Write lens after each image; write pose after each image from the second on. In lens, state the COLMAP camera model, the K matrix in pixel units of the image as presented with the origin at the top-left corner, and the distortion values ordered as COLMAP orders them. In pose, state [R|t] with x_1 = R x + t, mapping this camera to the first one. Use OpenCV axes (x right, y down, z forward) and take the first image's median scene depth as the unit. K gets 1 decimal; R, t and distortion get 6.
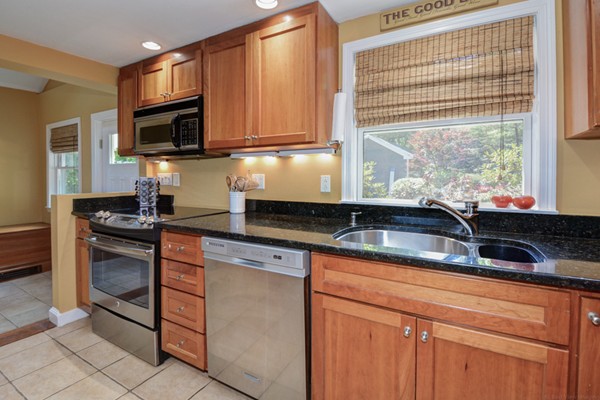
lens RADIAL K [[276.1, 0, 299.7], [0, 276.1, 176.9], [0, 0, 1]] dist [0.001302, -0.010396]
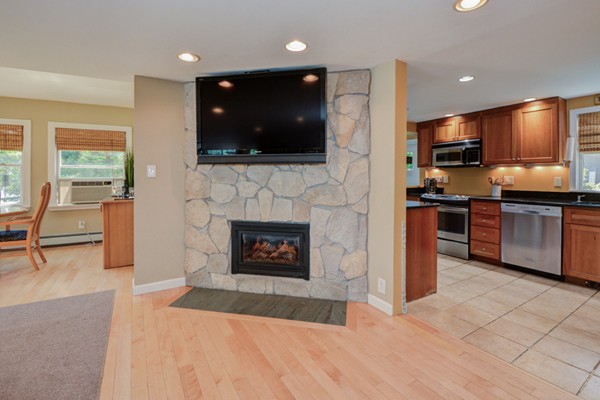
lens RADIAL K [[272.2, 0, 301.9], [0, 272.2, 178.4], [0, 0, 1]] dist [-0.001506, -0.021098]
pose [[0.879986, 0.006346, -0.474957, -0.518363], [-0.003461, 0.999970, 0.006949, -0.005480], [0.474987, -0.004472, 0.879982, -1.296339]]
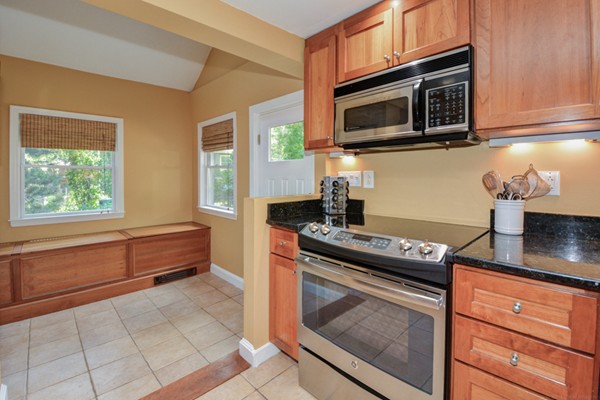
lens RADIAL K [[276.1, 0, 299.7], [0, 276.1, 176.9], [0, 0, 1]] dist [0.001302, -0.010396]
pose [[0.958777, 0.000723, -0.284157, -0.501994], [-0.000843, 1.000000, -0.000300, 0.003855], [0.284157, 0.000527, 0.958778, 0.264699]]
